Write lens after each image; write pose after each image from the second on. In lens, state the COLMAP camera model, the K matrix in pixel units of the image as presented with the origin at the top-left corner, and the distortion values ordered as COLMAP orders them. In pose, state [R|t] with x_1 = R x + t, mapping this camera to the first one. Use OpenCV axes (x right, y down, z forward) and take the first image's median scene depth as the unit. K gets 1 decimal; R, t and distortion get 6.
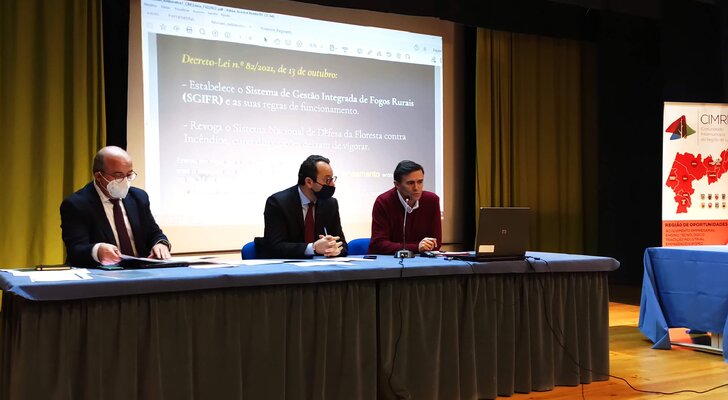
lens RADIAL K [[770.2, 0, 364.0], [0, 770.2, 200.0], [0, 0, 1]] dist [0.163396, -0.018772]
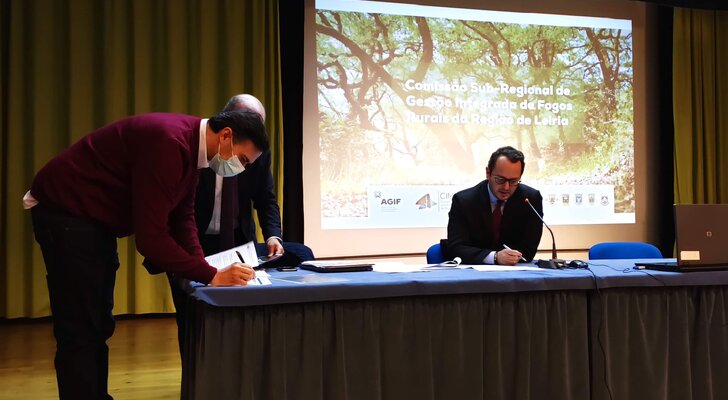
lens RADIAL K [[770.2, 0, 364.0], [0, 770.2, 200.0], [0, 0, 1]] dist [0.163396, -0.018772]
pose [[0.978266, -0.009852, -0.207122, -0.046607], [0.008459, 0.999935, -0.007609, 0.009677], [0.207184, 0.005692, 0.978286, 0.116294]]
